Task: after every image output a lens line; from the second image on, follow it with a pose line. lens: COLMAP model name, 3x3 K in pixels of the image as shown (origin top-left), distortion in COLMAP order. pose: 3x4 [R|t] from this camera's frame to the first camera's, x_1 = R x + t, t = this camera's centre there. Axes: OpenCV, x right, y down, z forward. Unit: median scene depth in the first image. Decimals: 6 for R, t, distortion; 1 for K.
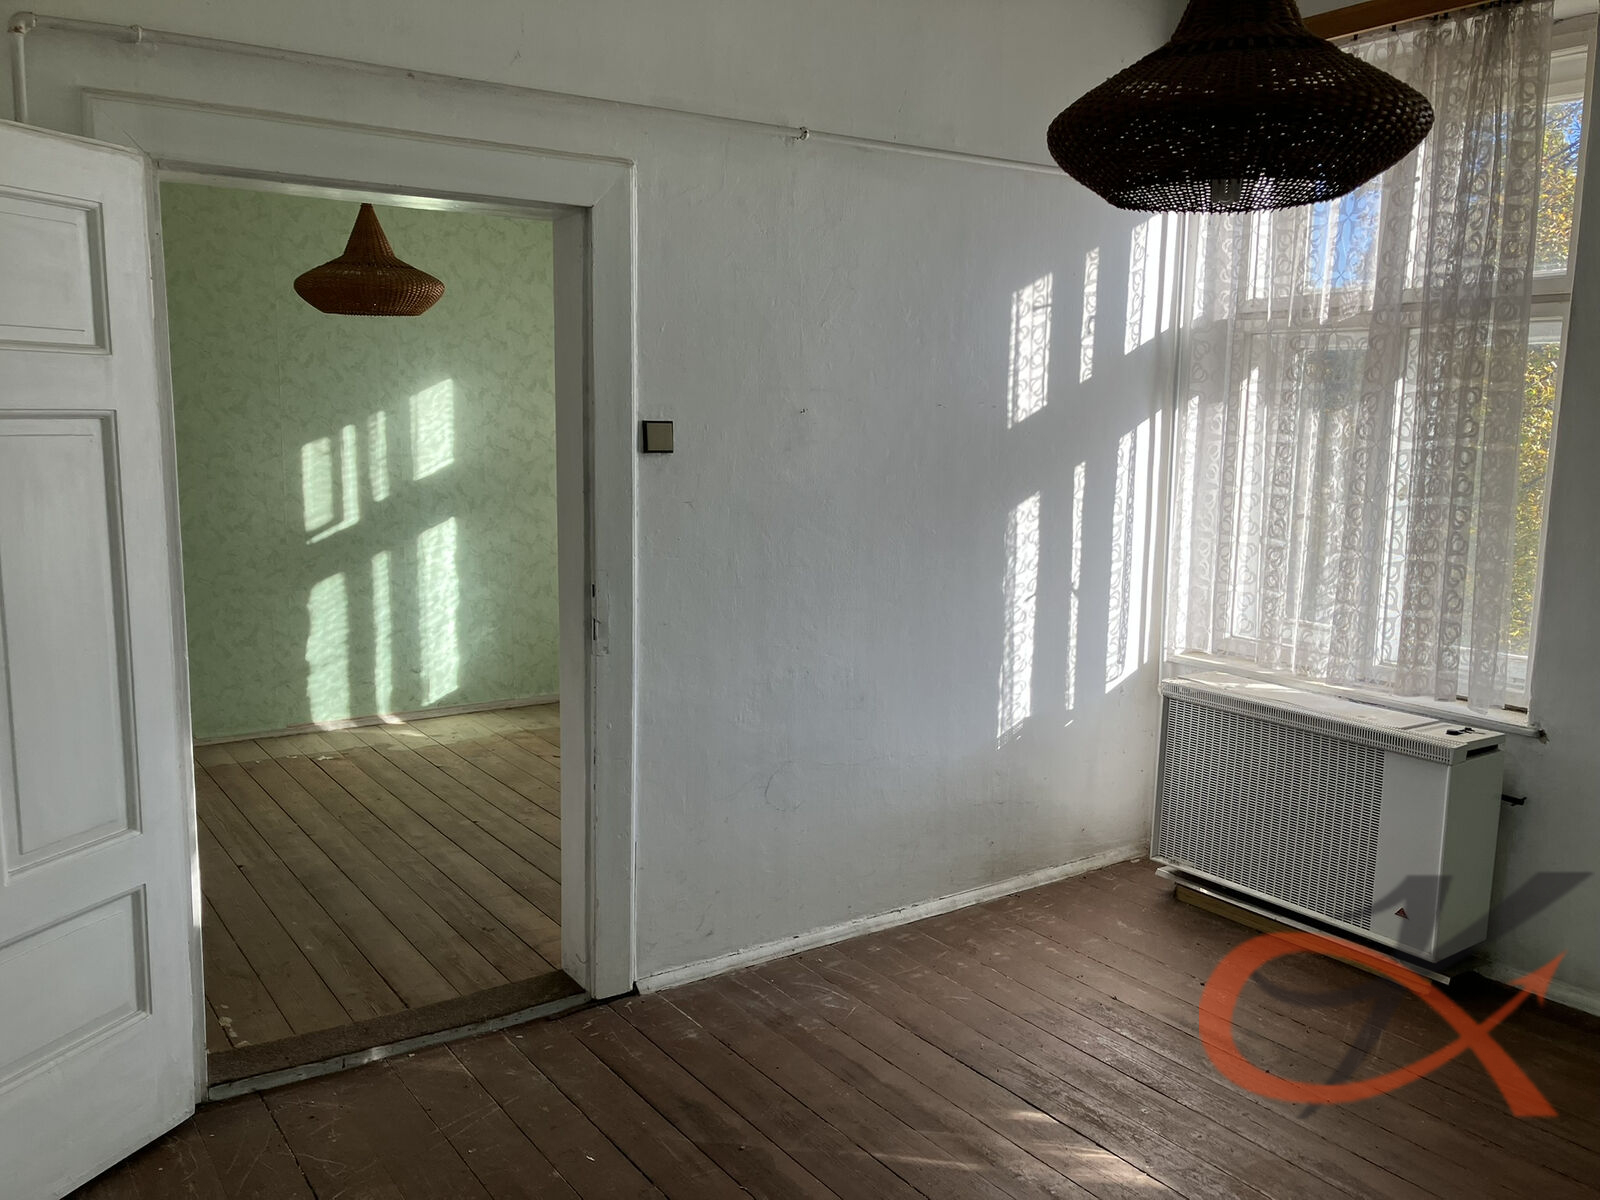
lens RADIAL K [[1296.7, 0, 804.4], [0, 1296.7, 609.1], [0, 0, 1]] dist [0.043354, -0.067357]
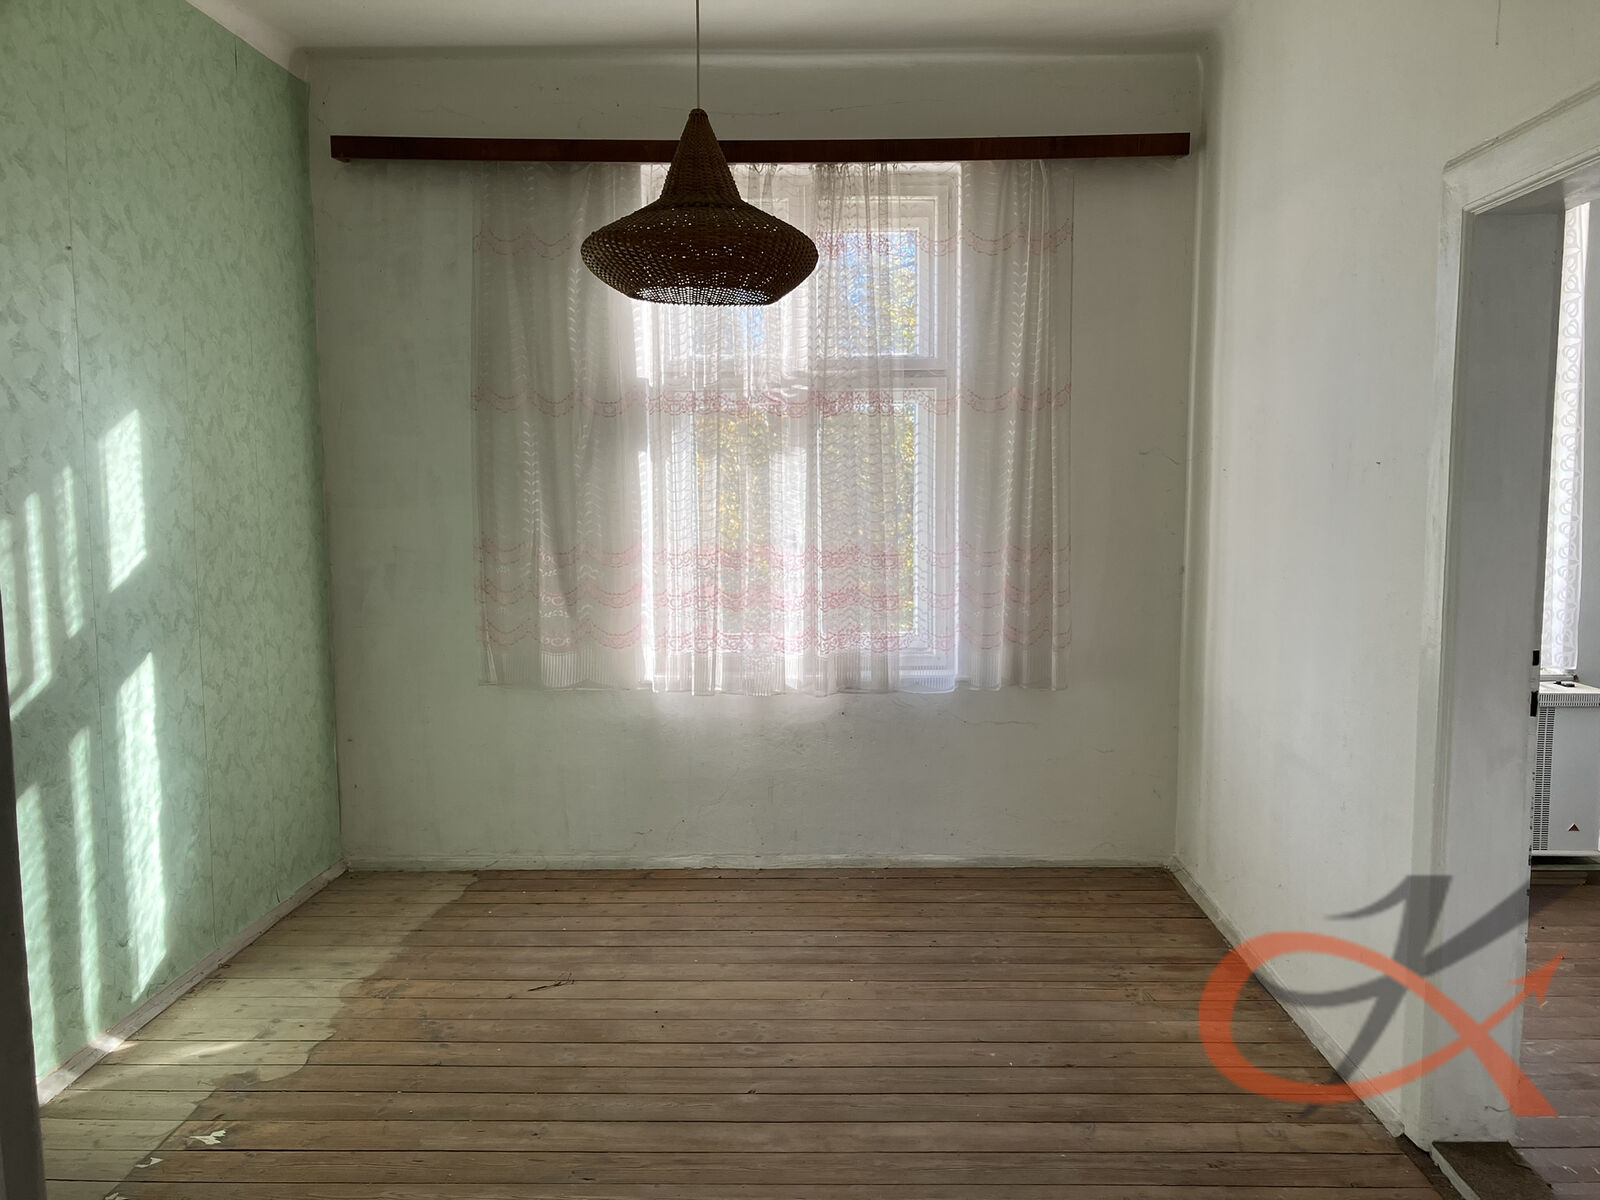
lens RADIAL K [[1296.7, 0, 801.8], [0, 1296.7, 602.6], [0, 0, 1]] dist [0.043354, -0.067357]
pose [[0.575396, -0.086082, 0.813332, -0.574231], [0.129726, 0.991463, 0.013159, -0.064115], [-0.807521, 0.097938, 0.581651, 0.446614]]
